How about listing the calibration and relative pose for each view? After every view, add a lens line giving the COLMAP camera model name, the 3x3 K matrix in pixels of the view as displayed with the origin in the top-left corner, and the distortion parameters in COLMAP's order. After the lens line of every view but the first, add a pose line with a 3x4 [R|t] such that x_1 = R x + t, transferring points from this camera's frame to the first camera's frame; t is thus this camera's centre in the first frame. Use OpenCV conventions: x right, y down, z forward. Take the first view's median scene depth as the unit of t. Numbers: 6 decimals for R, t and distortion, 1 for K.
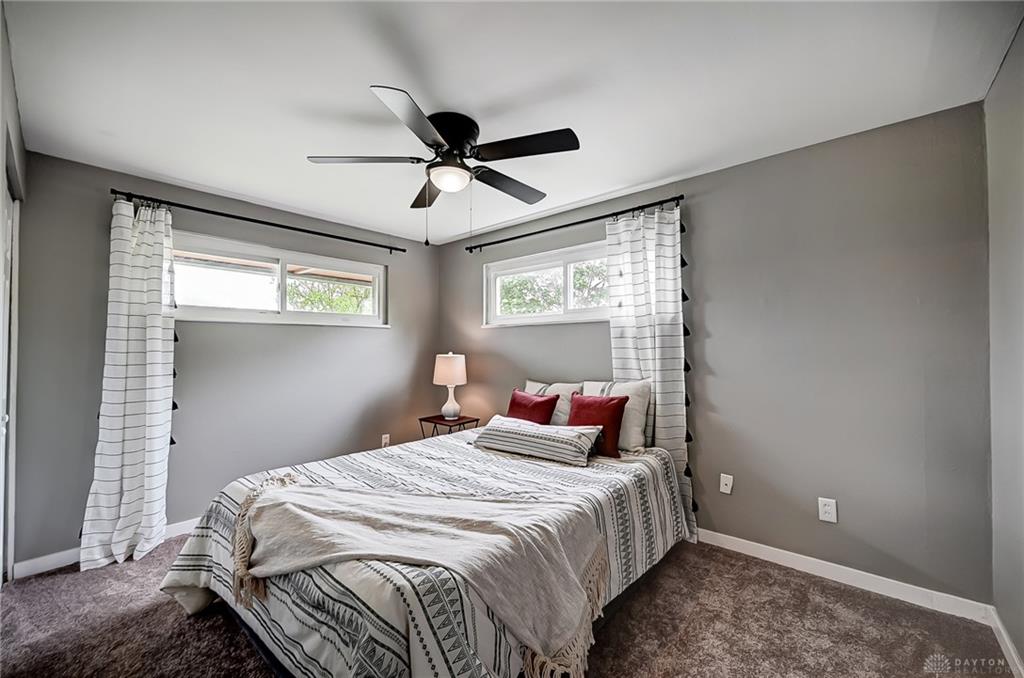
lens RADIAL K [[410.8, 0, 515.8], [0, 410.8, 340.9], [0, 0, 1]] dist [-0.001135, 0.000093]
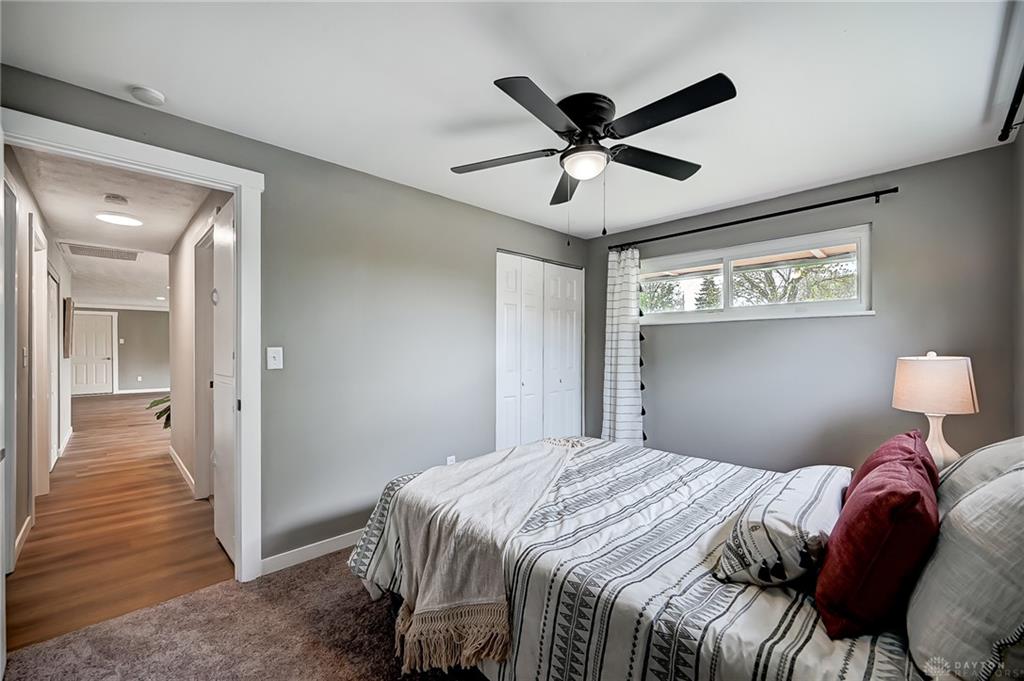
lens RADIAL K [[410.8, 0, 514.5], [0, 410.8, 346.7], [0, 0, 1]] dist [0.000972, 0.000053]
pose [[-0.078672, -0.002919, -0.996896, 0.606043], [0.013418, 0.999902, -0.003986, 0.021802], [0.996810, -0.013690, -0.078625, 0.705177]]
